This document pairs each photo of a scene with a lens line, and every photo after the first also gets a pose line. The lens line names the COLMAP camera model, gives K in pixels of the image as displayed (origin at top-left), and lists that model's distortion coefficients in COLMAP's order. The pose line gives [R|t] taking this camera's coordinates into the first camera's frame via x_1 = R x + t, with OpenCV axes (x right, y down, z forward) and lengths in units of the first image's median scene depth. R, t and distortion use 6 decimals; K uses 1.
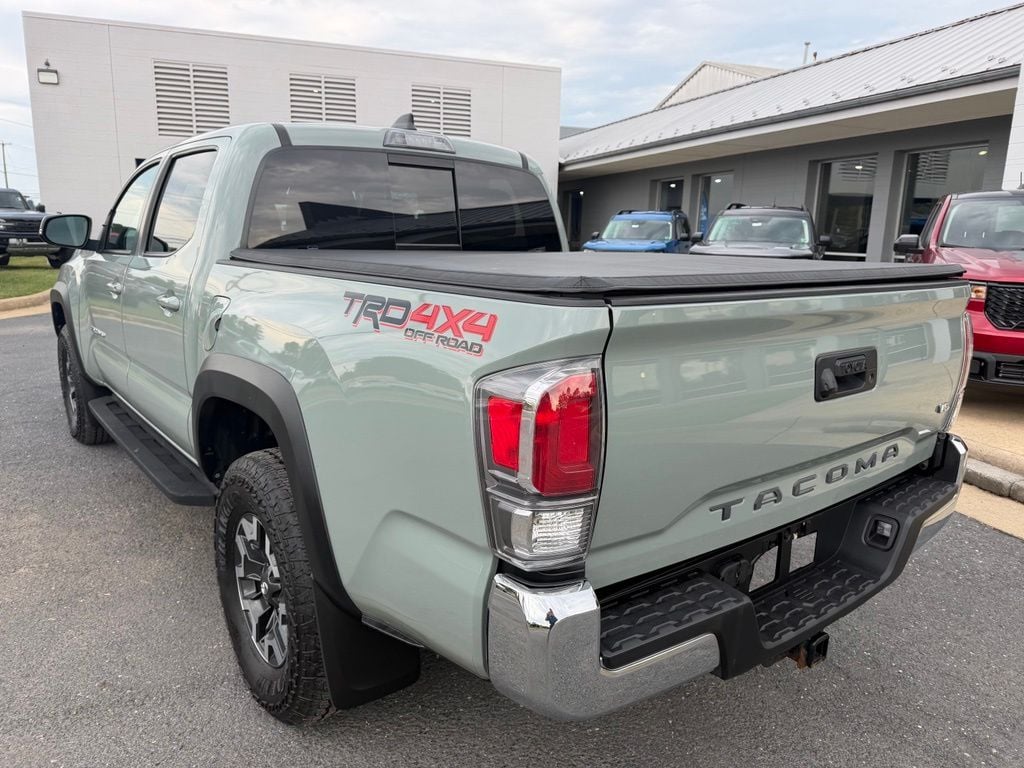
lens RADIAL K [[693.7, 0, 512.0], [0, 693.7, 384.0], [0, 0, 1]] dist [0.012704, 0.000438]
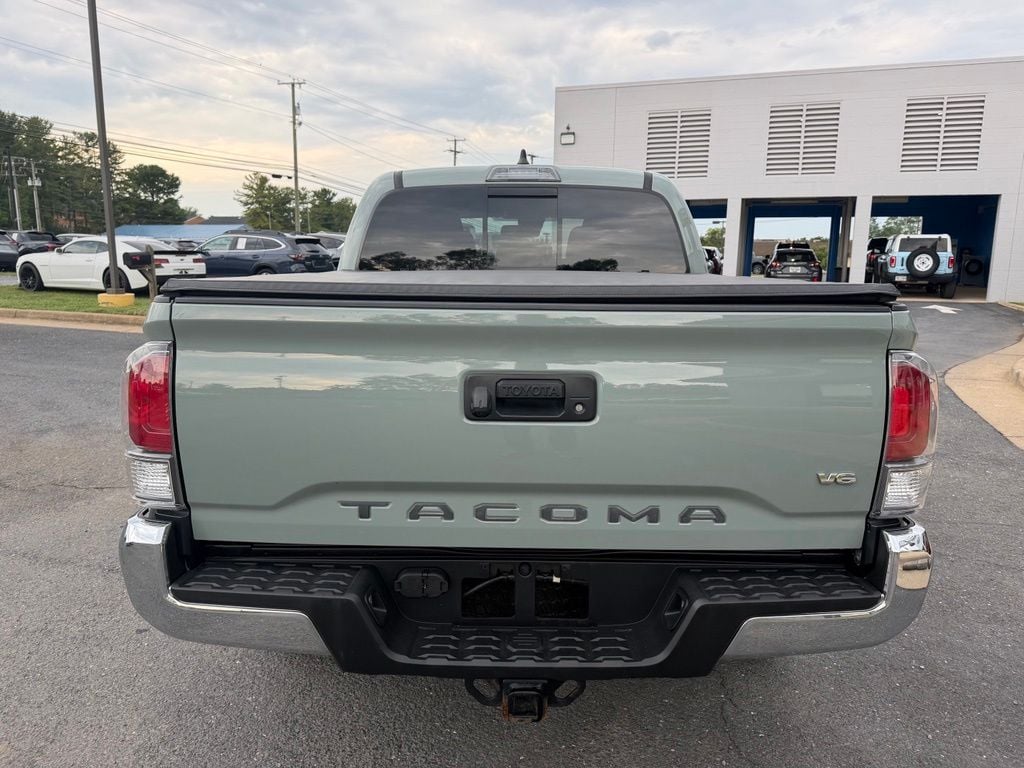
lens RADIAL K [[693.7, 0, 512.0], [0, 693.7, 384.0], [0, 0, 1]] dist [0.012704, 0.000438]
pose [[0.799884, 0.085345, -0.594055, 1.054989], [-0.108820, 0.994055, -0.003712, -0.026870], [0.590207, 0.067615, 0.804415, 0.258657]]
